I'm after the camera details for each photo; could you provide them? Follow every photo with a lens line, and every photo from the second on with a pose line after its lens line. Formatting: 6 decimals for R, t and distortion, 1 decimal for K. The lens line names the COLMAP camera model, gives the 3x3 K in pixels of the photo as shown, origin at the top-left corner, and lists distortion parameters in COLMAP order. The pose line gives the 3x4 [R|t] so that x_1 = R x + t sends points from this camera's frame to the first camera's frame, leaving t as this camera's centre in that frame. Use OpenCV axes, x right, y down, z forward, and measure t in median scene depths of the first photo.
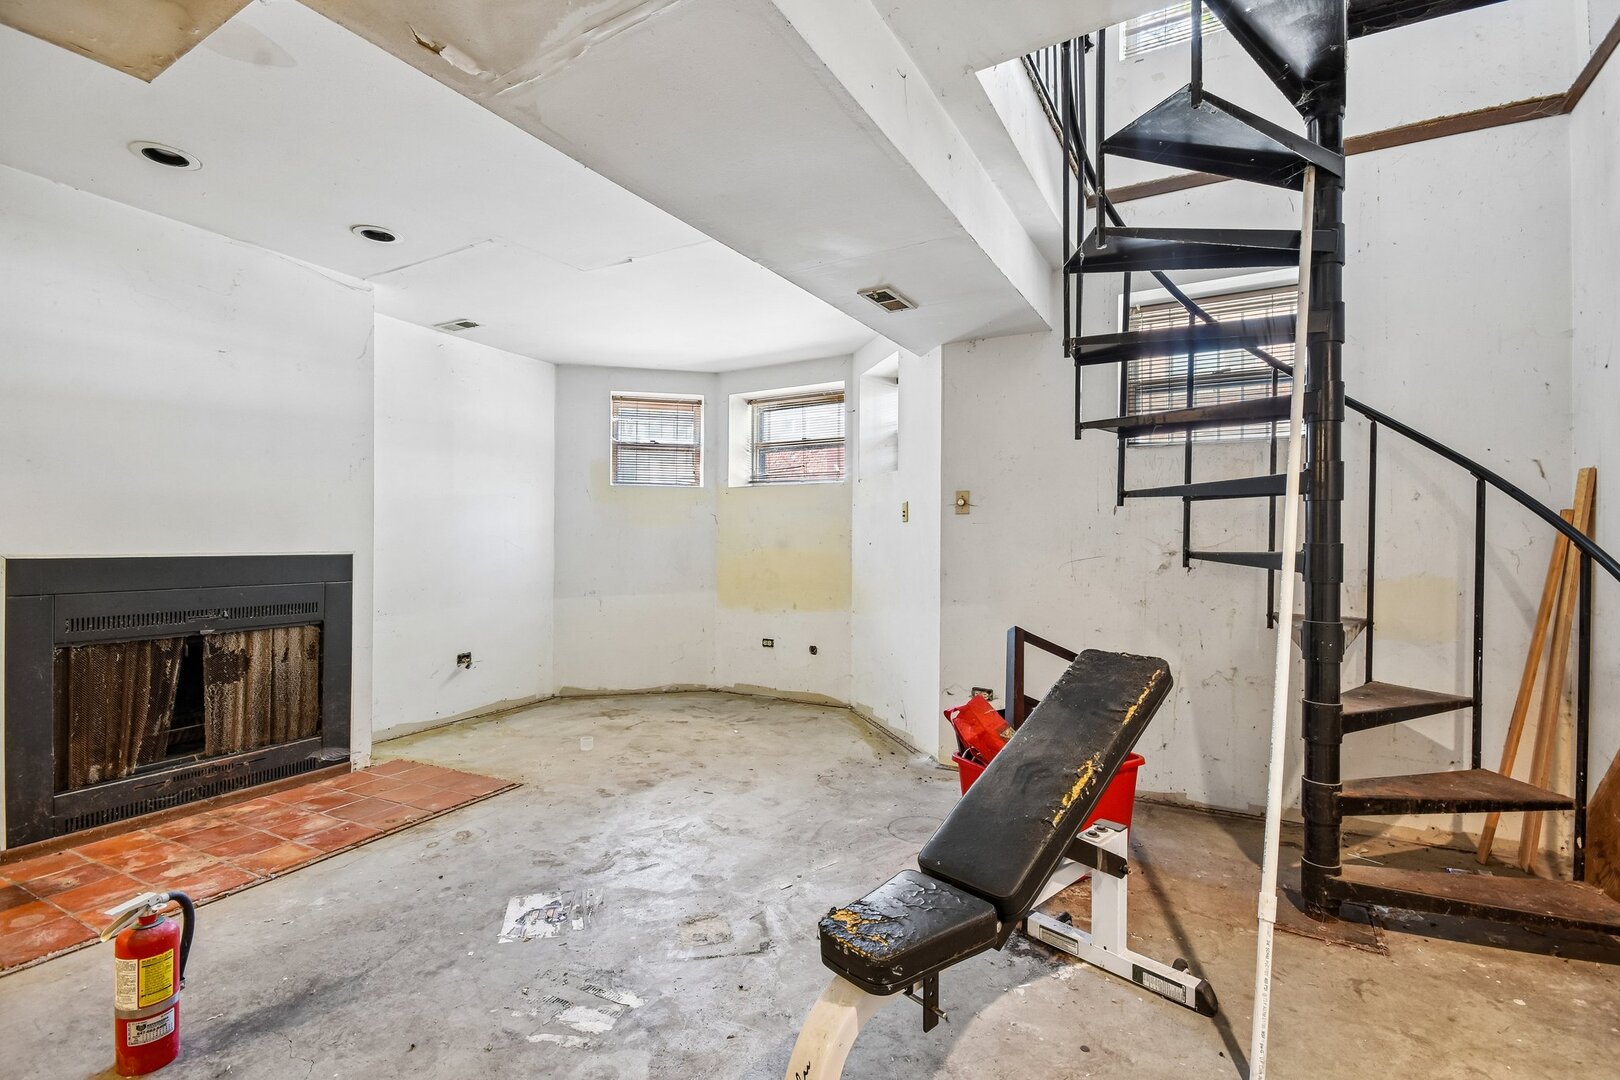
lens RADIAL K [[722.3, 0, 820.7], [0, 722.3, 536.2], [0, 0, 1]] dist [0.006474, -0.011149]
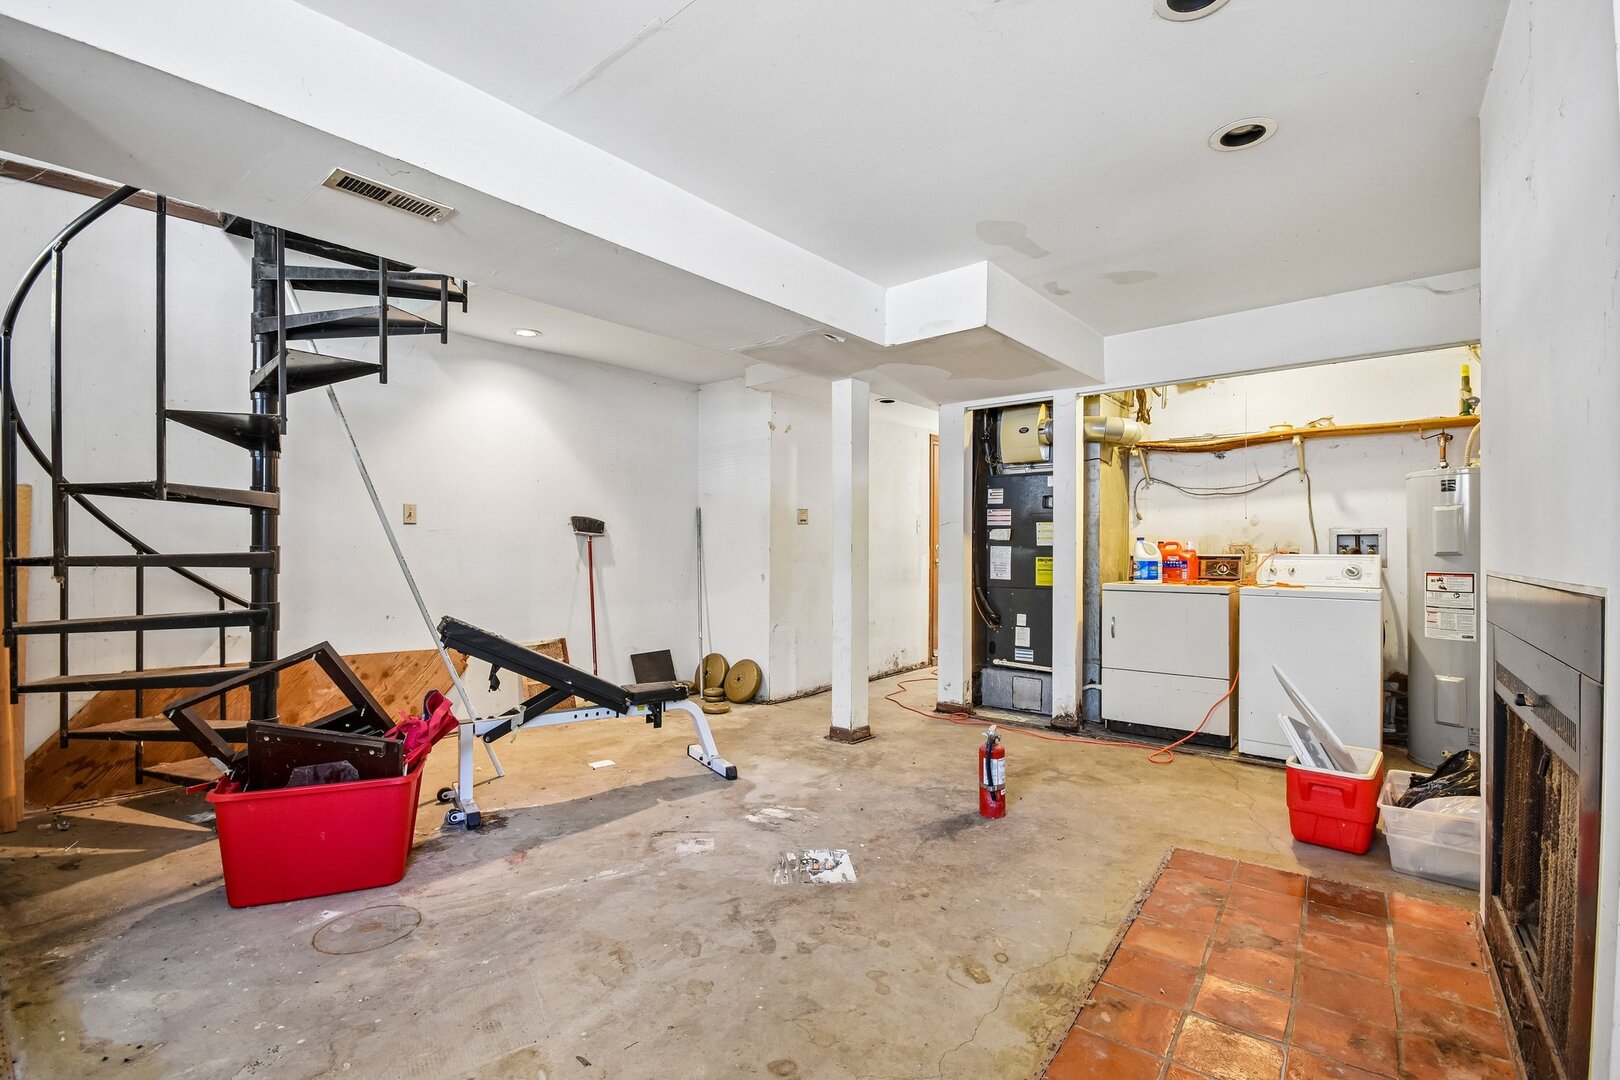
lens RADIAL K [[722.3, 0, 819.0], [0, 722.3, 548.3], [0, 0, 1]] dist [0.006474, -0.011149]
pose [[-0.982493, -0.006883, 0.186174, -0.434496], [-0.007918, 0.999957, -0.004815, 0.009087], [-0.186133, -0.006205, -0.982505, 1.575827]]
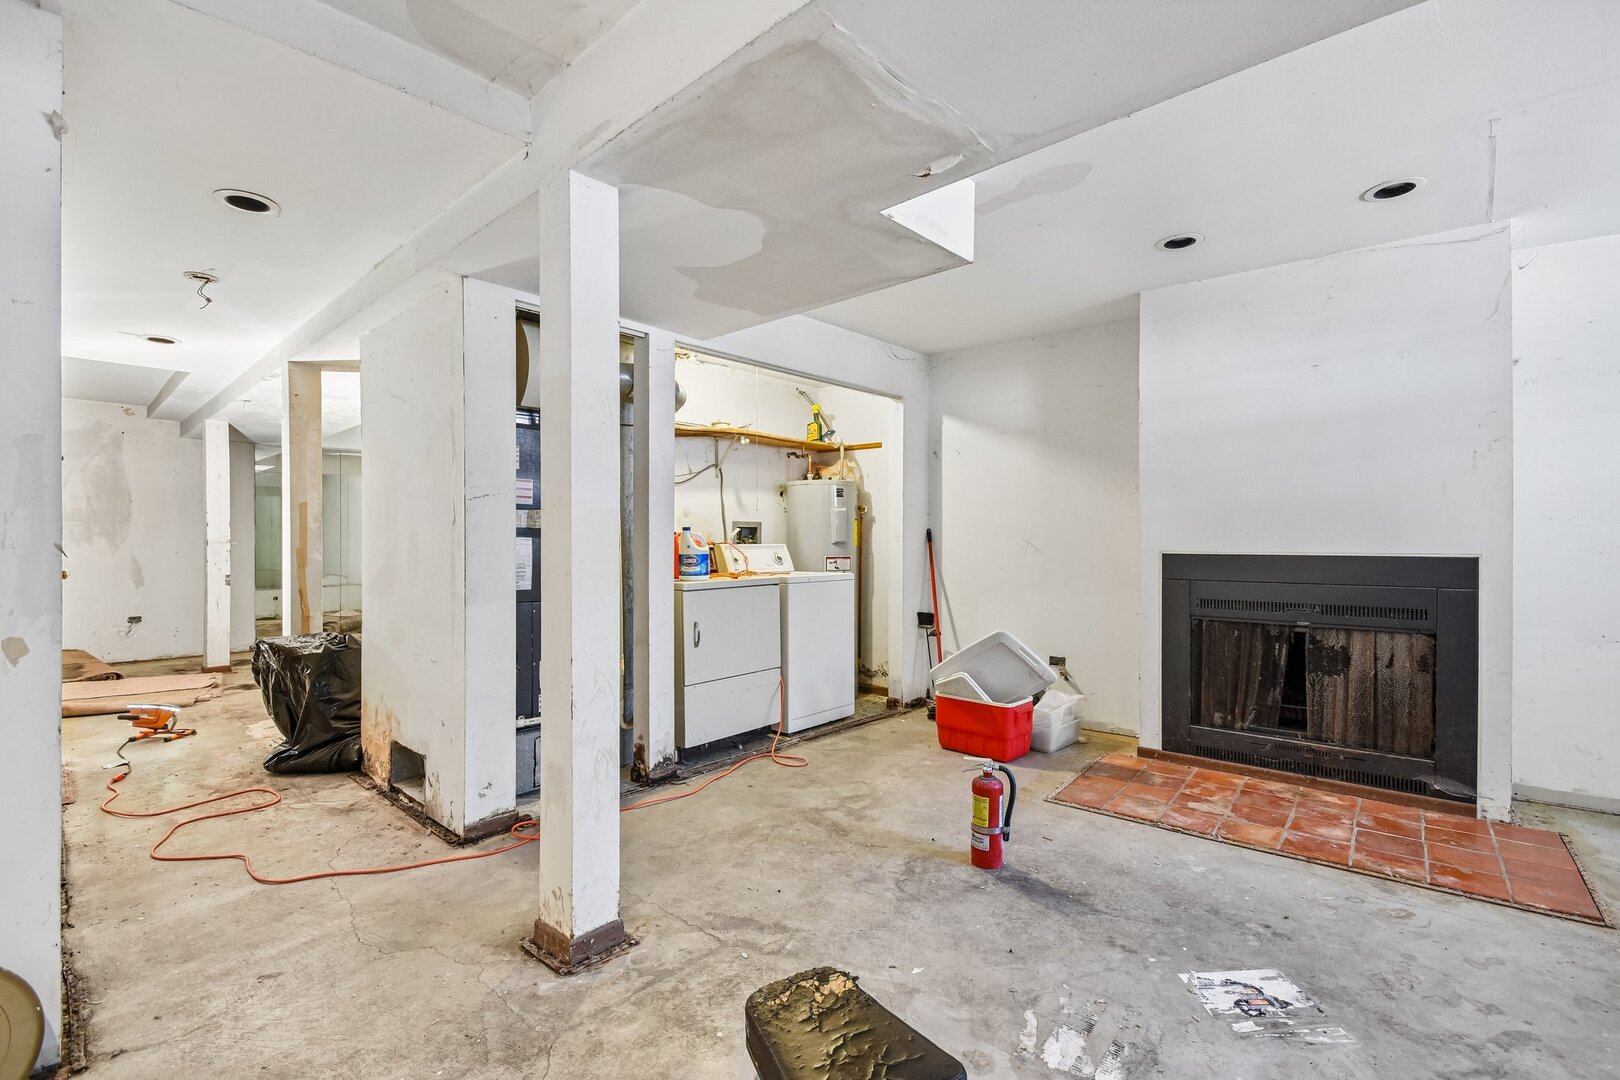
lens RADIAL K [[722.3, 0, 821.7], [0, 722.3, 537.5], [0, 0, 1]] dist [0.006474, -0.011149]
pose [[-0.223335, -0.005438, -0.974727, 0.382358], [0.005577, 0.999961, -0.006856, 0.004208], [0.974726, -0.006967, -0.223296, 0.518374]]
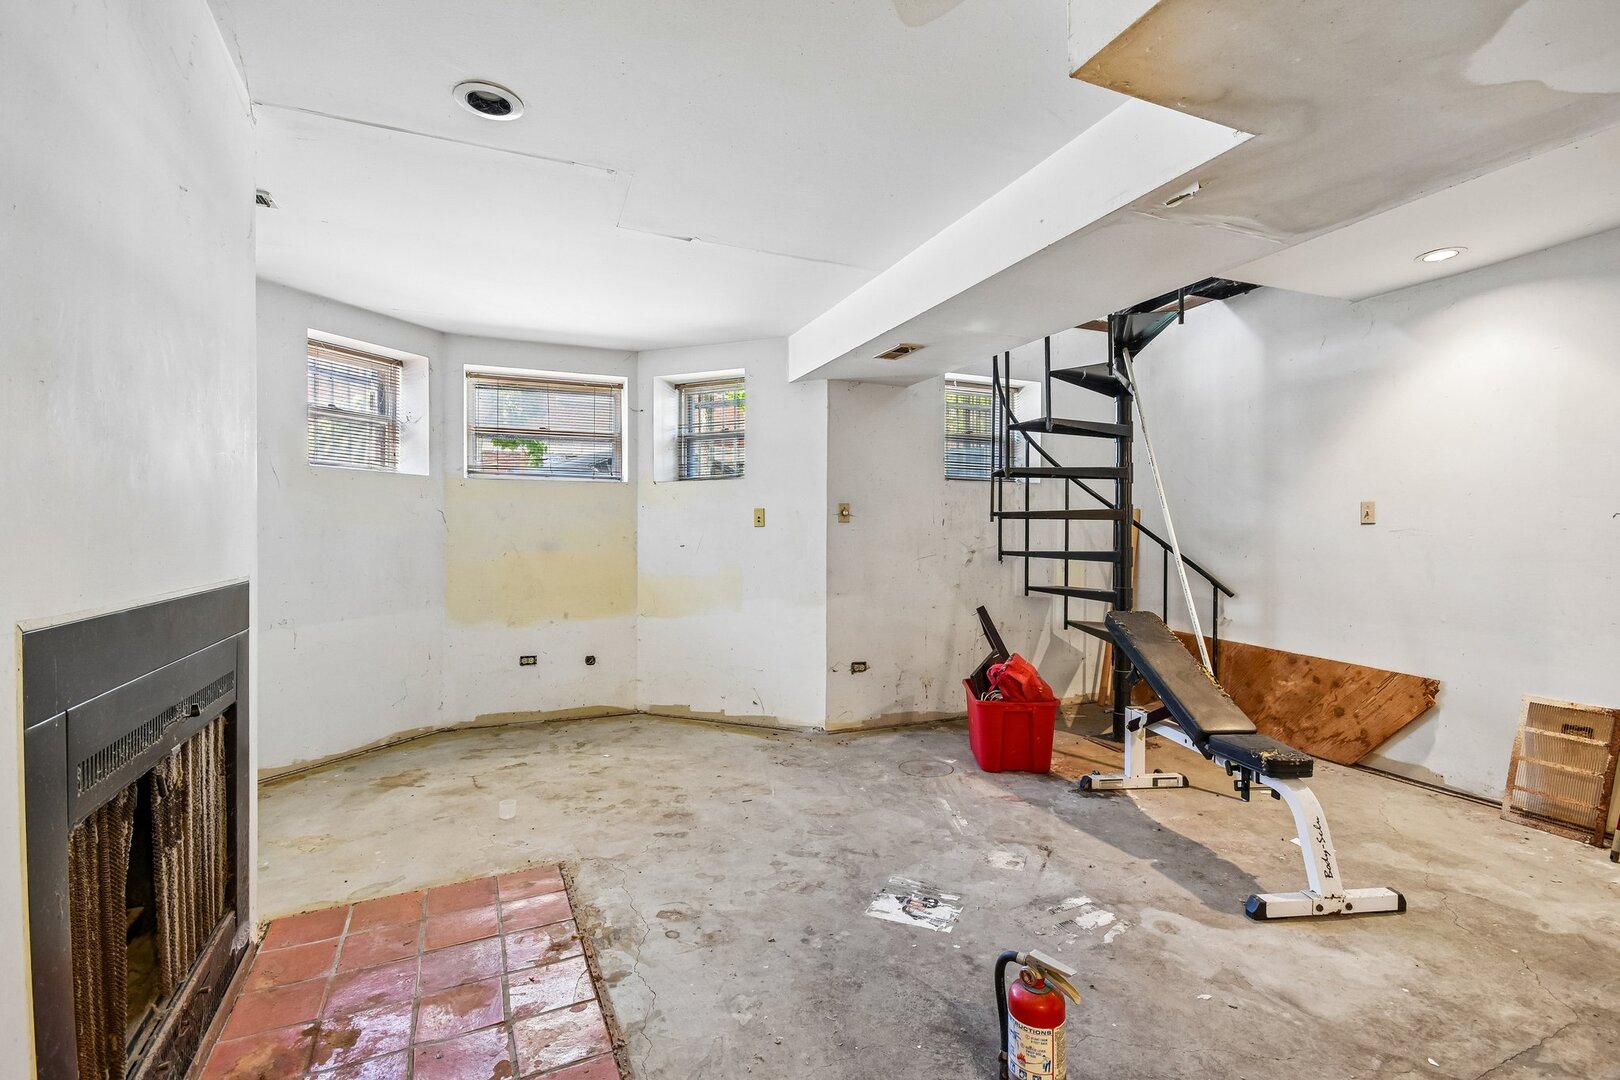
lens RADIAL K [[722.3, 0, 821.5], [0, 722.3, 534.9], [0, 0, 1]] dist [0.006474, -0.011149]
pose [[0.611120, -0.001094, 0.791537, -0.954034], [-0.007736, 0.999943, 0.007354, -0.021209], [-0.791500, -0.010617, 0.611076, 0.340881]]
